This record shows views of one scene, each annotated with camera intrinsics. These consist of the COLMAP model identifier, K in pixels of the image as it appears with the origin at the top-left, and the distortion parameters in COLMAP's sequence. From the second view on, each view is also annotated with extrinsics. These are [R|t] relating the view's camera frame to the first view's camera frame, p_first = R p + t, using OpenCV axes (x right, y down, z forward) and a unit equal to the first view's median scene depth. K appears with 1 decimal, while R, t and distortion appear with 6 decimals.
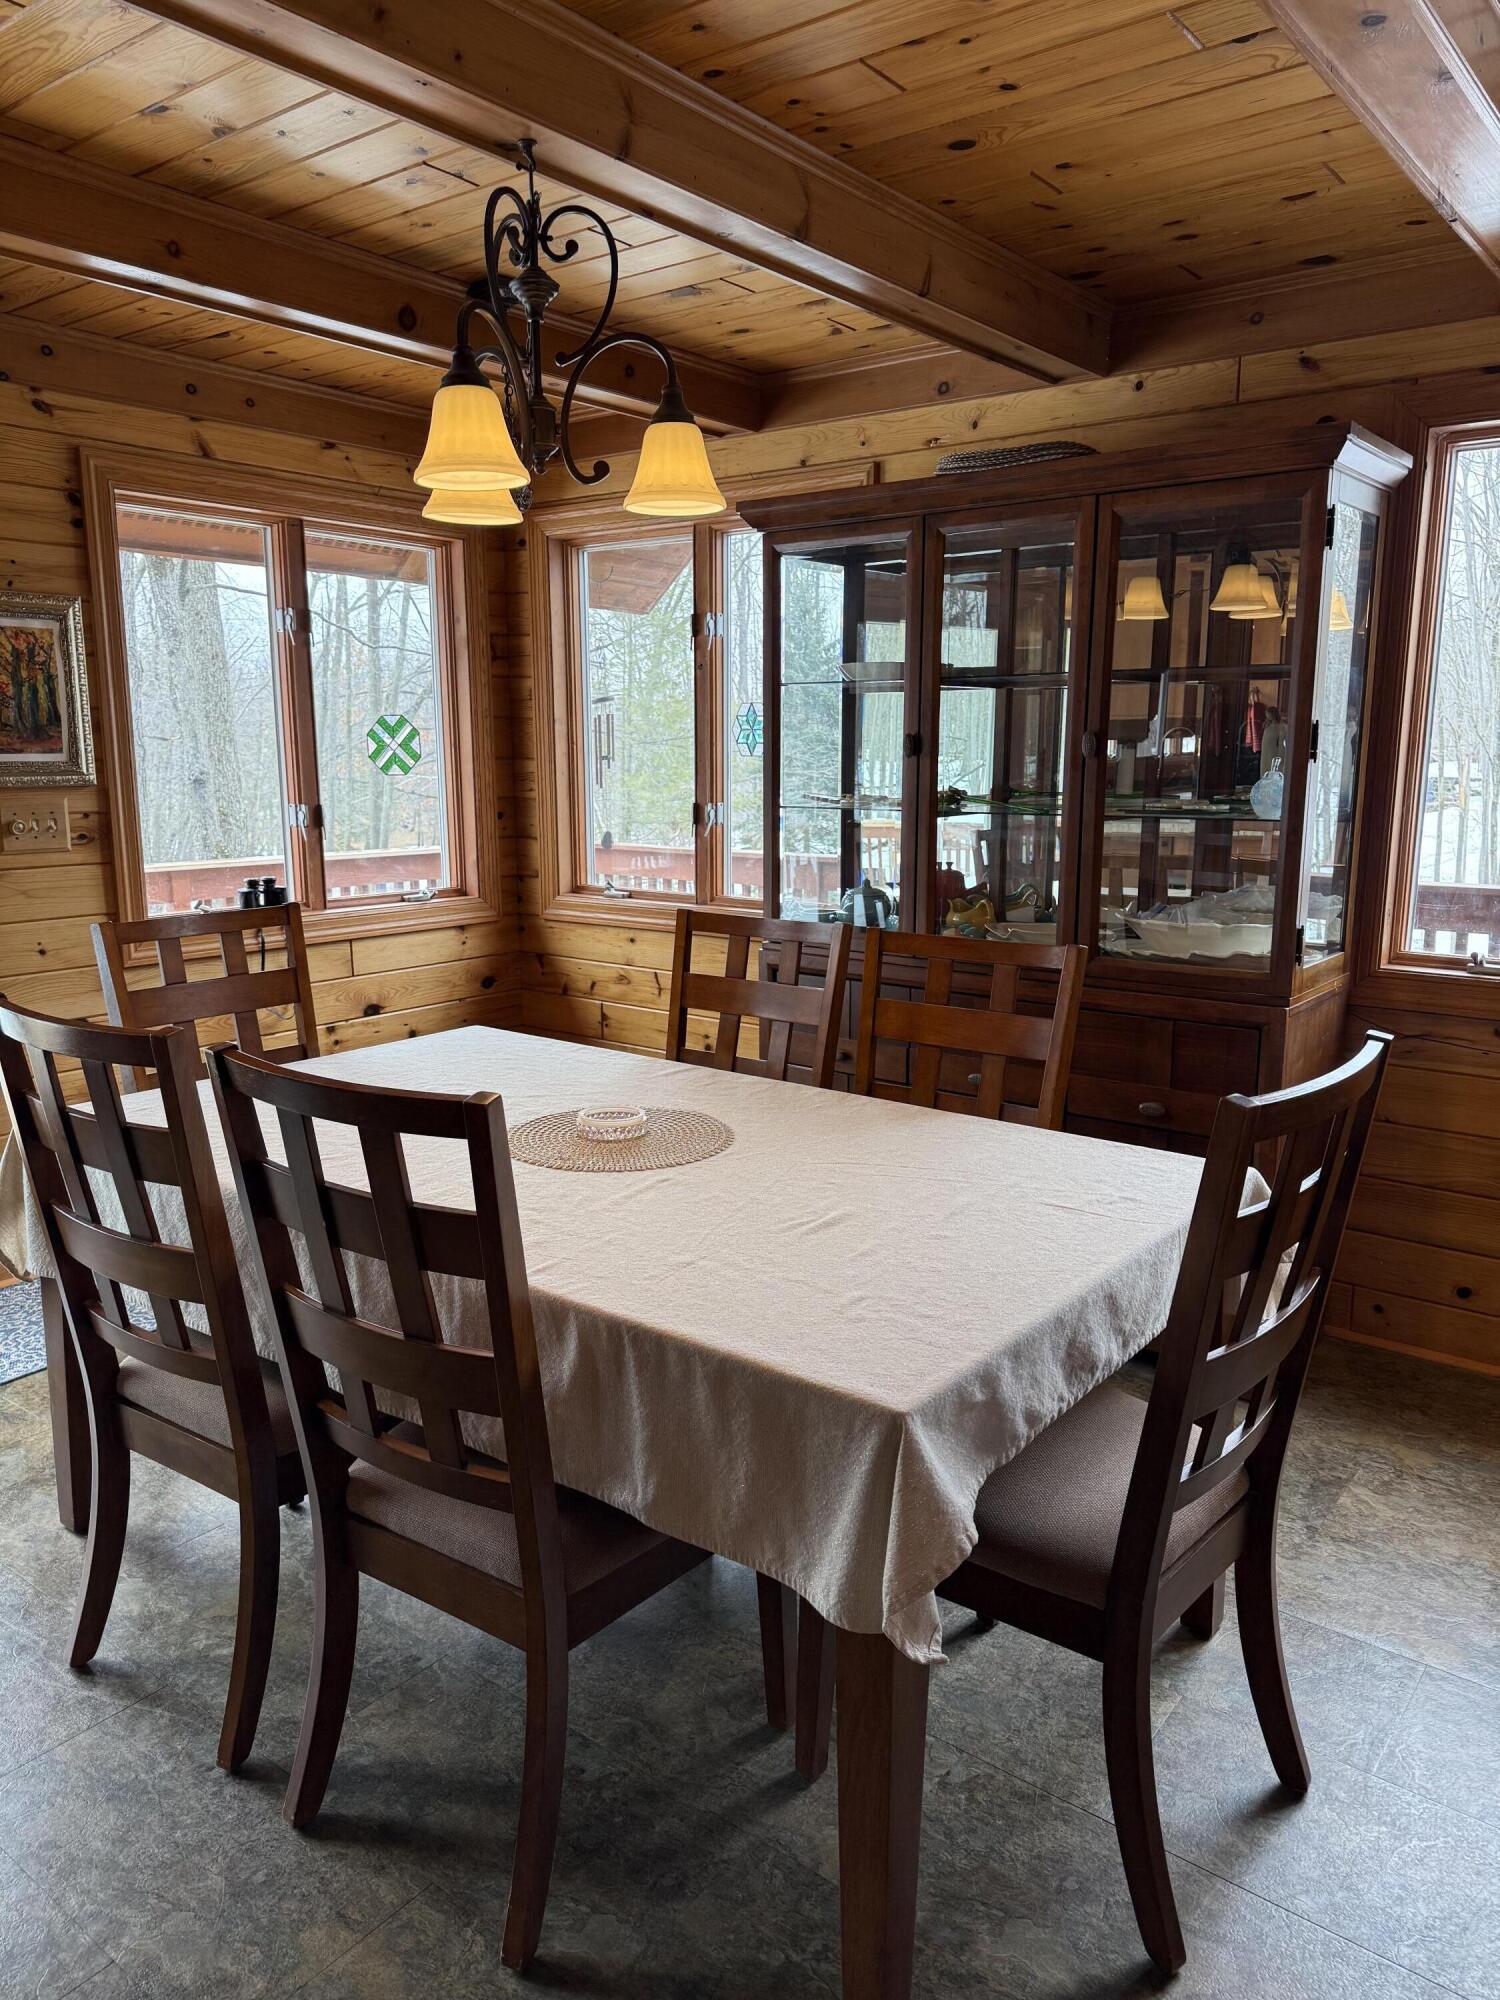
lens RADIAL K [[1354.9, 0, 681.1], [0, 1354.9, 990.7], [0, 0, 1]] dist [0.088463, -0.090209]
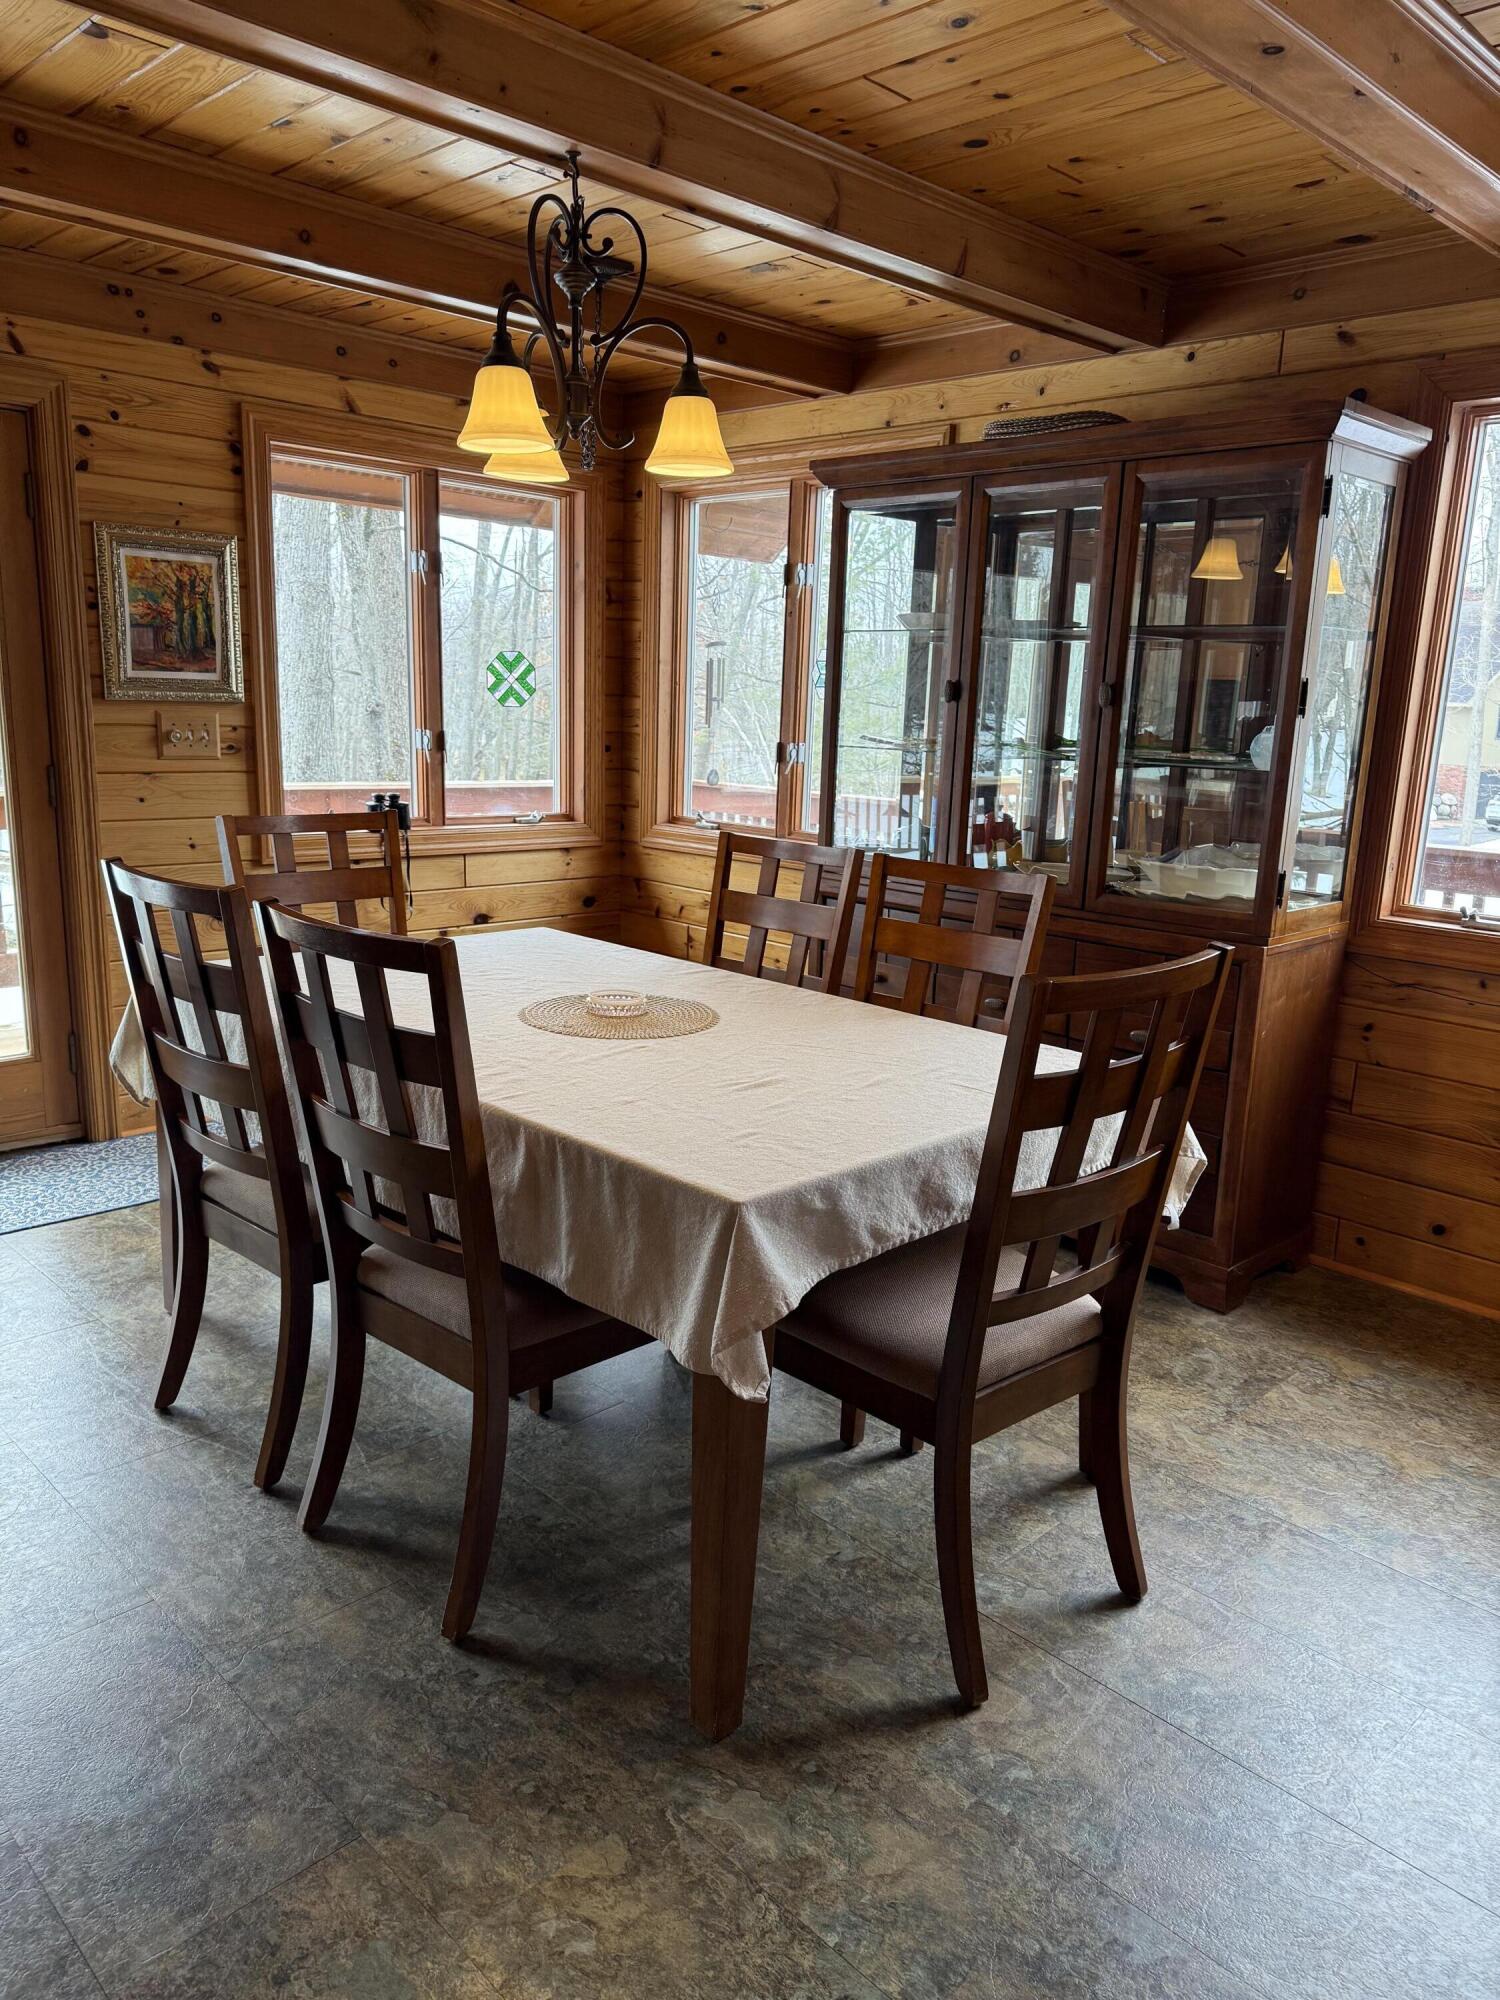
lens RADIAL K [[1421.1, 0, 741.4], [0, 1421.1, 1002.8], [0, 0, 1]] dist [0.115559, -0.133546]
pose [[0.990392, 0.062561, -0.123332, 0.194699], [-0.059279, 0.997788, 0.030101, 0.051363], [0.124942, -0.022501, 0.991909, -0.191211]]
